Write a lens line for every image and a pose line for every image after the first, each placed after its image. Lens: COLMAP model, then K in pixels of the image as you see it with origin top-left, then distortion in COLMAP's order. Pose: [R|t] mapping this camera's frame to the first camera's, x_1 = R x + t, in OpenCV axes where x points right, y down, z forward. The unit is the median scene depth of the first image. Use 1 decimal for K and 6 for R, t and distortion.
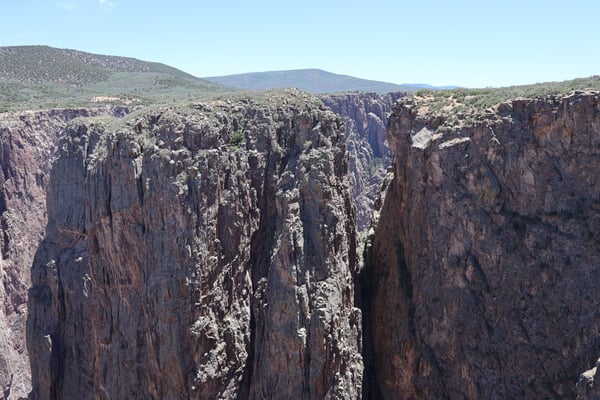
lens RADIAL K [[502.5, 0, 302.3], [0, 502.5, 198.9], [0, 0, 1]] dist [-0.027439, 0.026446]
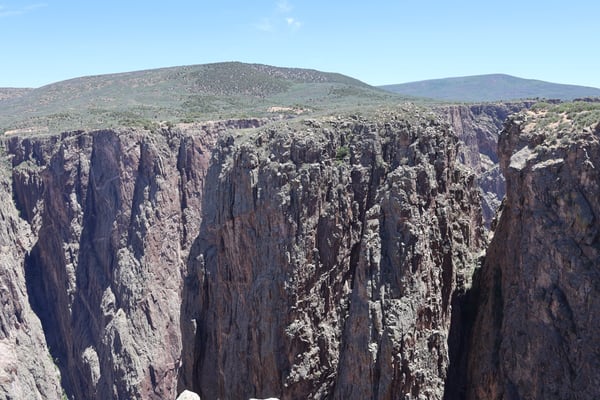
lens RADIAL K [[502.5, 0, 302.3], [0, 502.5, 198.9], [0, 0, 1]] dist [-0.027439, 0.026446]
pose [[0.940111, 0.047553, -0.337536, 0.156520], [-0.052356, 0.998615, -0.005134, -0.016765], [0.336824, 0.022499, 0.941299, -0.006129]]
